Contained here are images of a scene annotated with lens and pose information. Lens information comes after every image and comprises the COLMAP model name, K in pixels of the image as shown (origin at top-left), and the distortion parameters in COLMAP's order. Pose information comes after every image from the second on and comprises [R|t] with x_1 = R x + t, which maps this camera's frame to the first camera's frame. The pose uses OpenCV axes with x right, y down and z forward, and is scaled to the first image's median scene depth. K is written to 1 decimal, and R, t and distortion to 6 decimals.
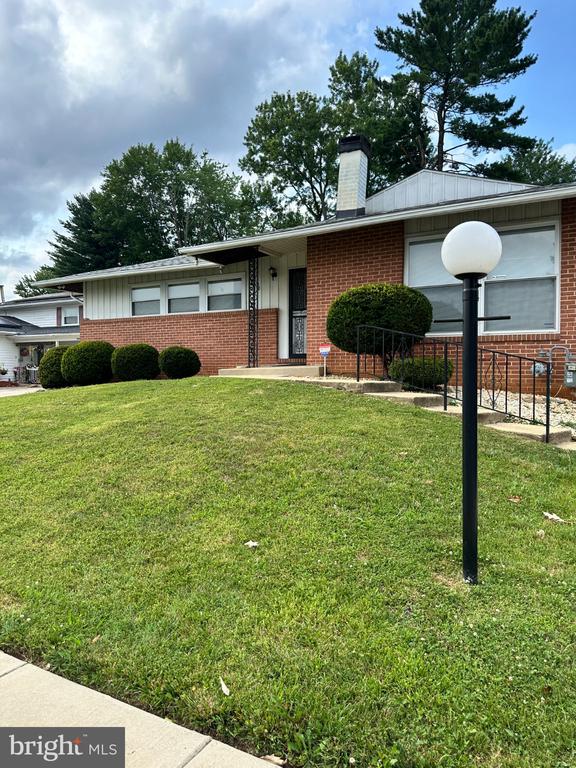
lens RADIAL K [[543.5, 0, 285.2], [0, 543.5, 383.3], [0, 0, 1]] dist [0.045770, -0.055446]
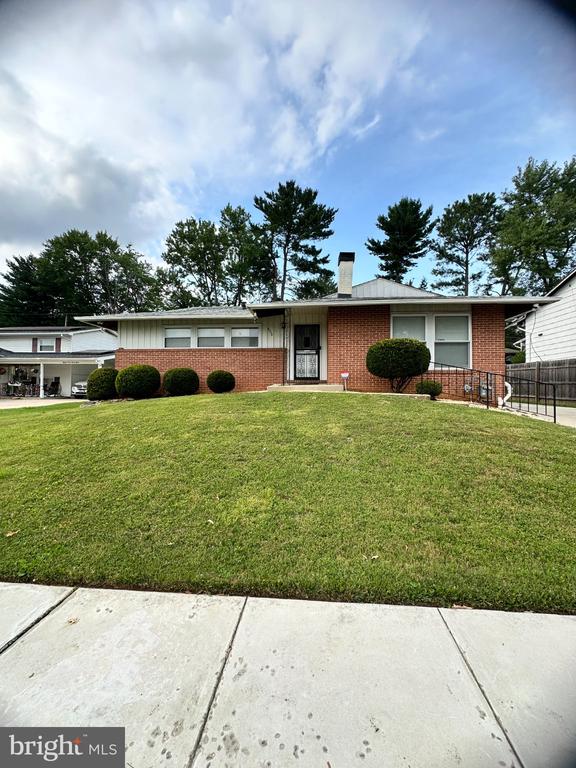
lens RADIAL K [[306.8, 0, 289.3], [0, 306.8, 384.0], [0, 0, 1]] dist [-0.003184, 0.001233]
pose [[0.904077, 0.011298, 0.427220, -0.310130], [0.004024, 0.999381, -0.034944, -0.002062], [-0.427350, 0.033312, 0.903472, 0.151407]]
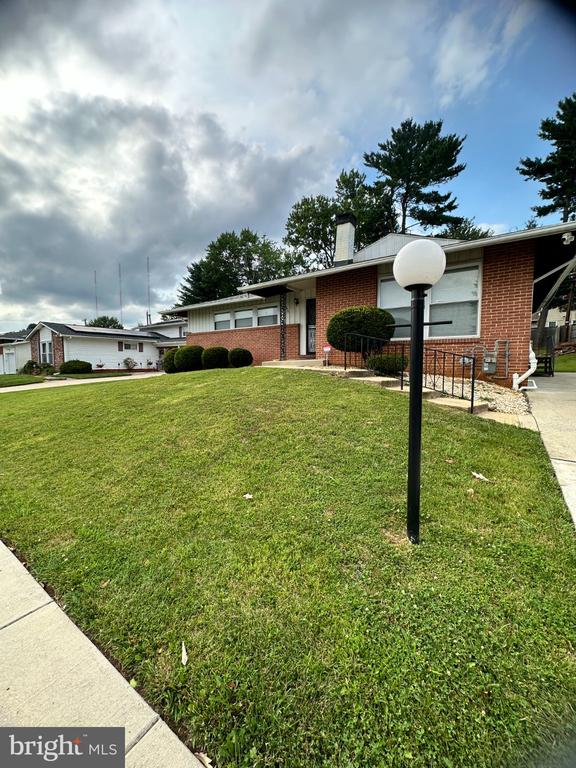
lens RADIAL K [[306.8, 0, 288.8], [0, 306.8, 384.5], [0, 0, 1]] dist [-0.003184, 0.001233]
pose [[0.996967, -0.000150, -0.077819, 0.021160], [0.004249, 0.998612, 0.052505, -0.004471], [0.077703, -0.052676, 0.995584, 0.058206]]
